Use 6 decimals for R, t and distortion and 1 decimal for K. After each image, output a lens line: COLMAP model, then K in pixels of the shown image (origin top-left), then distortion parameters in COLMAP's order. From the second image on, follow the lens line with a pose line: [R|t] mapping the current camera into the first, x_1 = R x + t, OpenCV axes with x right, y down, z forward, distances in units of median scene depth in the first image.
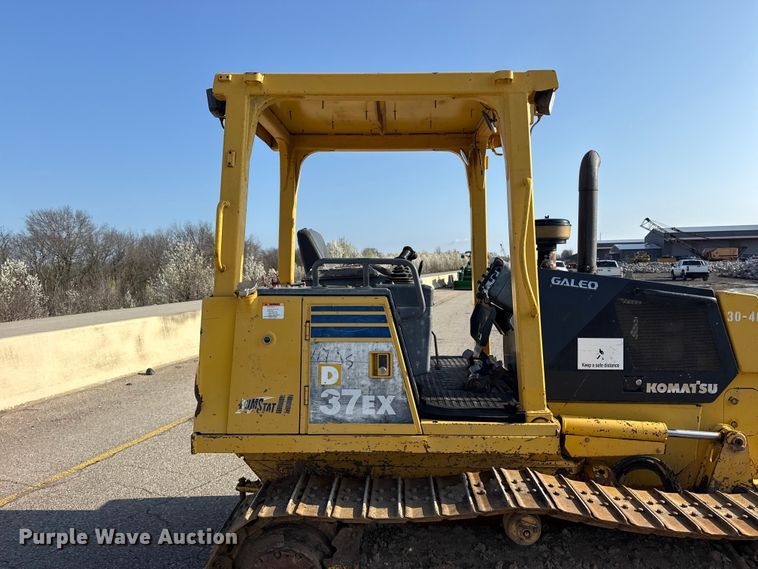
lens RADIAL K [[528.3, 0, 383.9], [0, 528.3, 281.3], [0, 0, 1]] dist [0.132141, -0.181372]
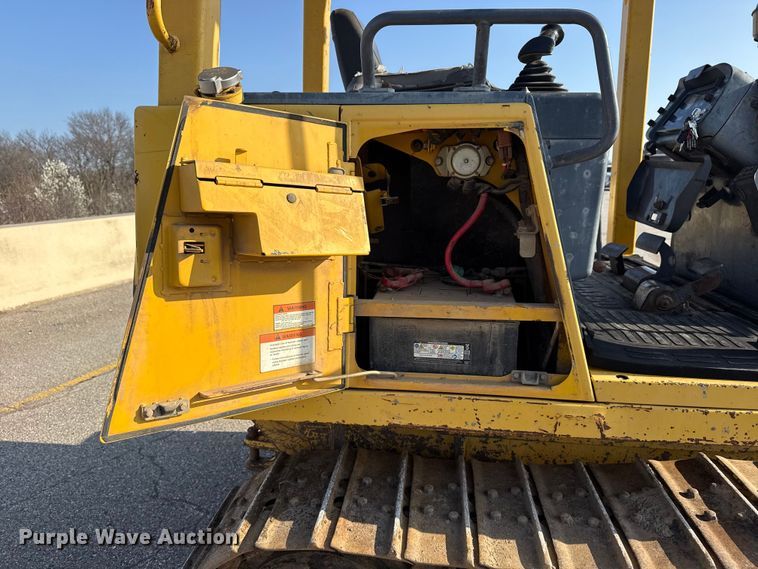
lens RADIAL K [[528.3, 0, 383.9], [0, 528.3, 281.3], [0, 0, 1]] dist [0.132141, -0.181372]
pose [[0.997161, 0.025145, -0.070974, -0.081410], [-0.013019, 0.985972, 0.166402, 0.103226], [0.074163, -0.165005, 0.983500, 0.526034]]
